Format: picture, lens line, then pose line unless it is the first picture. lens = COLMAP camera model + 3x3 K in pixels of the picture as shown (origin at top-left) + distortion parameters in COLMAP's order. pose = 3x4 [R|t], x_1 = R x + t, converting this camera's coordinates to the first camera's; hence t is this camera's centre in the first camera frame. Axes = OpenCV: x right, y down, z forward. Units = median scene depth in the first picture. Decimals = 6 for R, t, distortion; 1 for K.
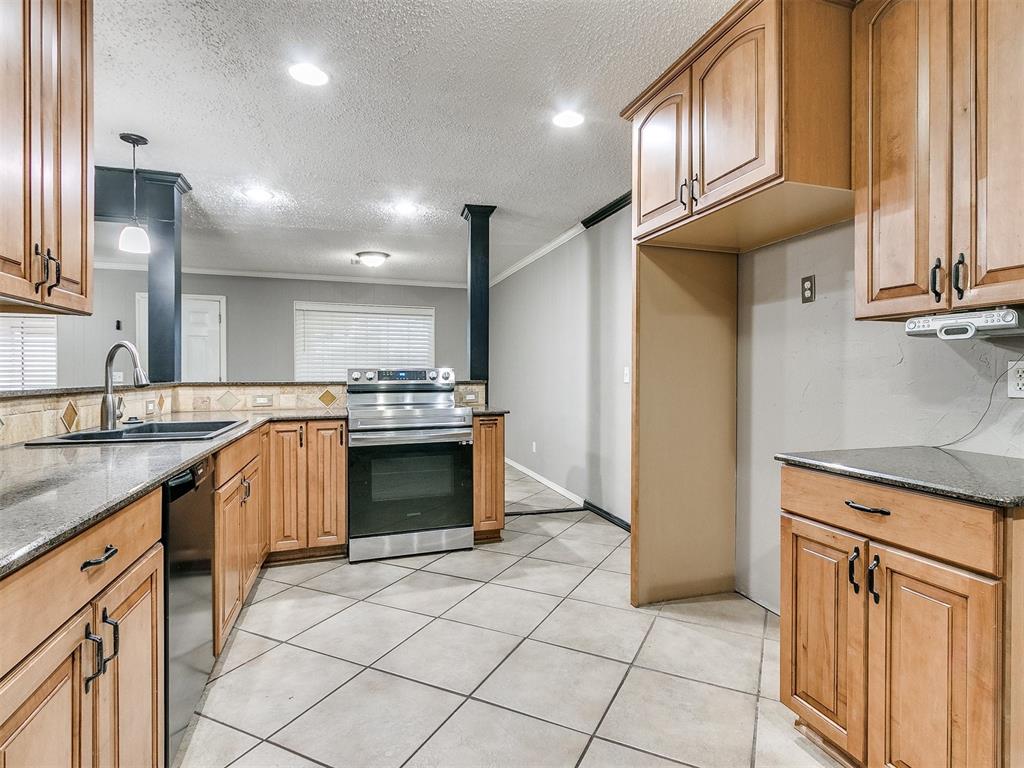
lens RADIAL K [[534.7, 0, 534.2], [0, 534.7, 375.8], [0, 0, 1]] dist [0.001184, 0.000770]
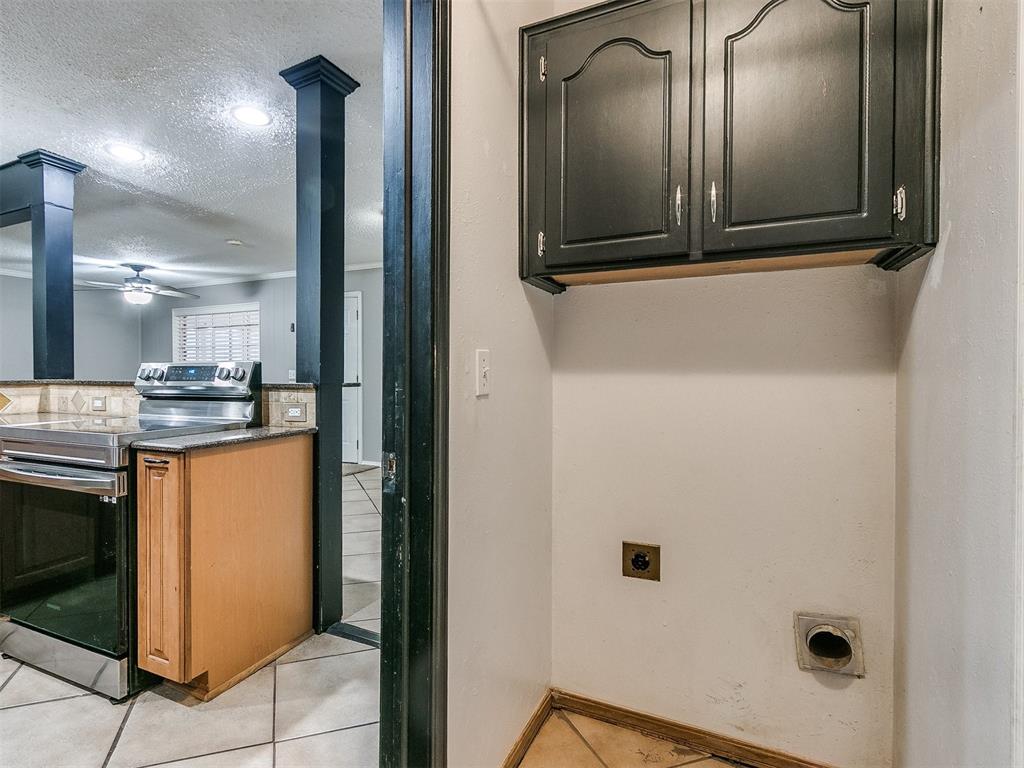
lens RADIAL K [[543.3, 0, 473.2], [0, 543.3, 380.1], [0, 0, 1]] dist [0.002091, 0.000454]
pose [[0.696743, 0.012049, -0.717220, 0.531966], [-0.005203, 0.999918, 0.011743, -0.002403], [0.717302, -0.004450, 0.696748, 0.918682]]
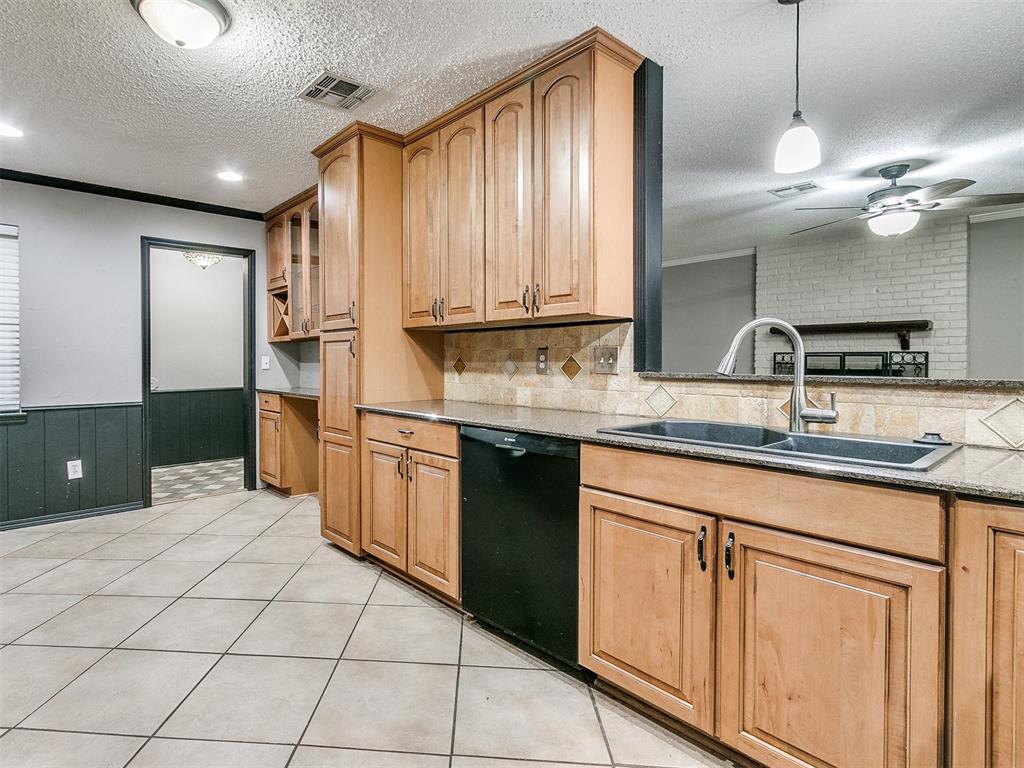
lens RADIAL K [[544.9, 0, 421.8], [0, 544.9, 363.6], [0, 0, 1]] dist [-0.001290, -0.000082]
pose [[-0.951270, 0.004194, -0.308332, -0.024077], [0.000797, 0.999938, 0.011141, -0.005118], [0.308360, 0.010352, -0.951214, 1.073878]]
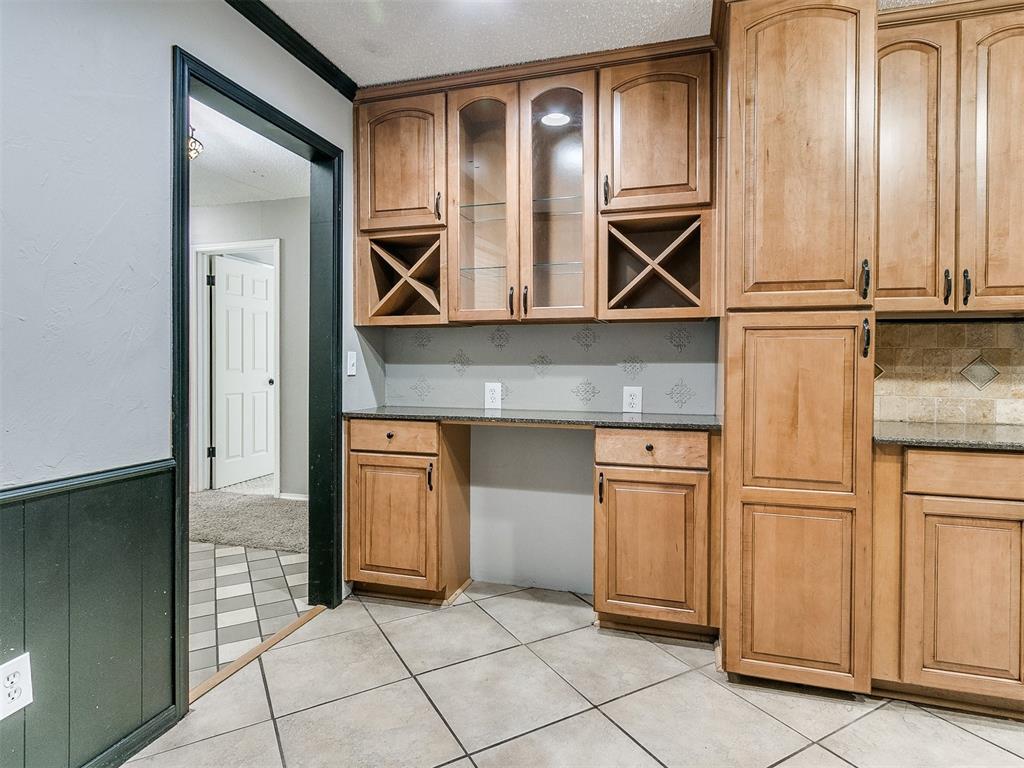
lens RADIAL K [[562.8, 0, 498.8], [0, 562.8, 364.9], [0, 0, 1]] dist [0.001329, -0.000138]
pose [[-0.590373, -0.000350, -0.807131, 0.465130], [-0.010605, 0.999917, 0.007324, 0.002597], [0.807061, 0.012884, -0.590327, 0.199845]]
